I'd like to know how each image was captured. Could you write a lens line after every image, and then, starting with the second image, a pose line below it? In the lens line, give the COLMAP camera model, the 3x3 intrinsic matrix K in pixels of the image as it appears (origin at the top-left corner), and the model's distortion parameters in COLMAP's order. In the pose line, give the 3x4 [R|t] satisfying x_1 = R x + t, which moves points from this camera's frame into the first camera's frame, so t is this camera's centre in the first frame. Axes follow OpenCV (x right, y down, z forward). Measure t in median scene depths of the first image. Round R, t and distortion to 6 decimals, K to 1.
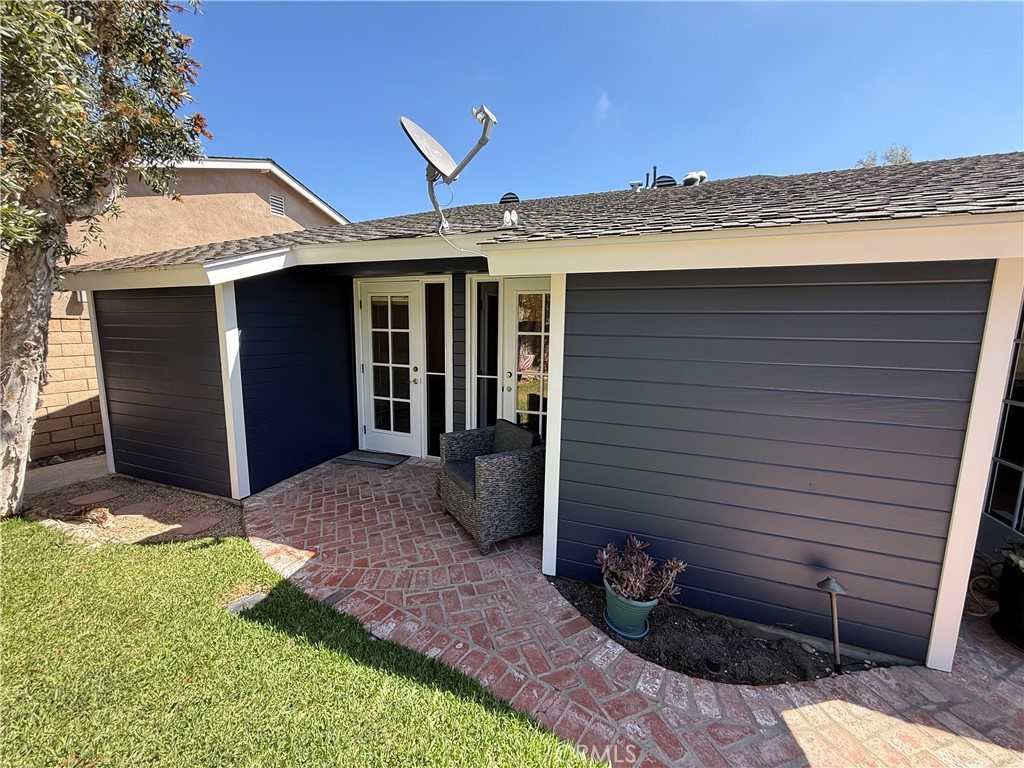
lens RADIAL K [[408.2, 0, 512.0], [0, 408.2, 386.8], [0, 0, 1]] dist [0.000003, -0.000234]
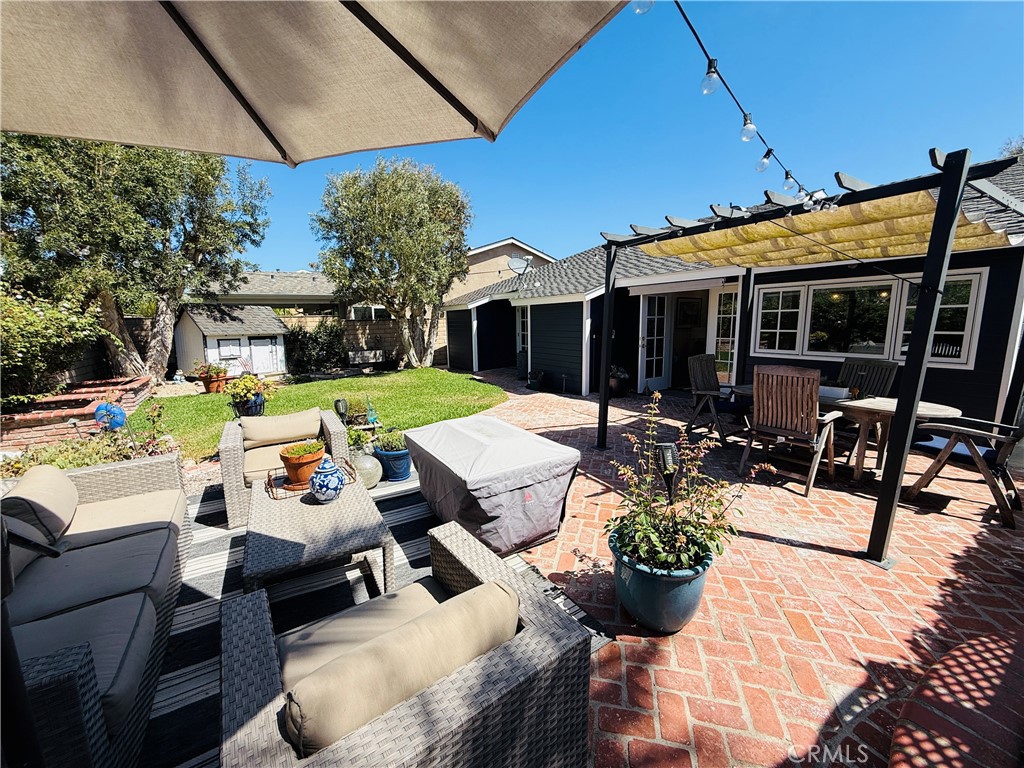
lens RADIAL K [[408.2, 0, 509.8], [0, 408.2, 384.1], [0, 0, 1]] dist [0.000003, -0.000234]
pose [[0.798893, 0.063383, -0.598124, 1.560376], [-0.051463, 0.997989, 0.037019, 0.238491], [0.599268, 0.001207, 0.800548, -1.500291]]
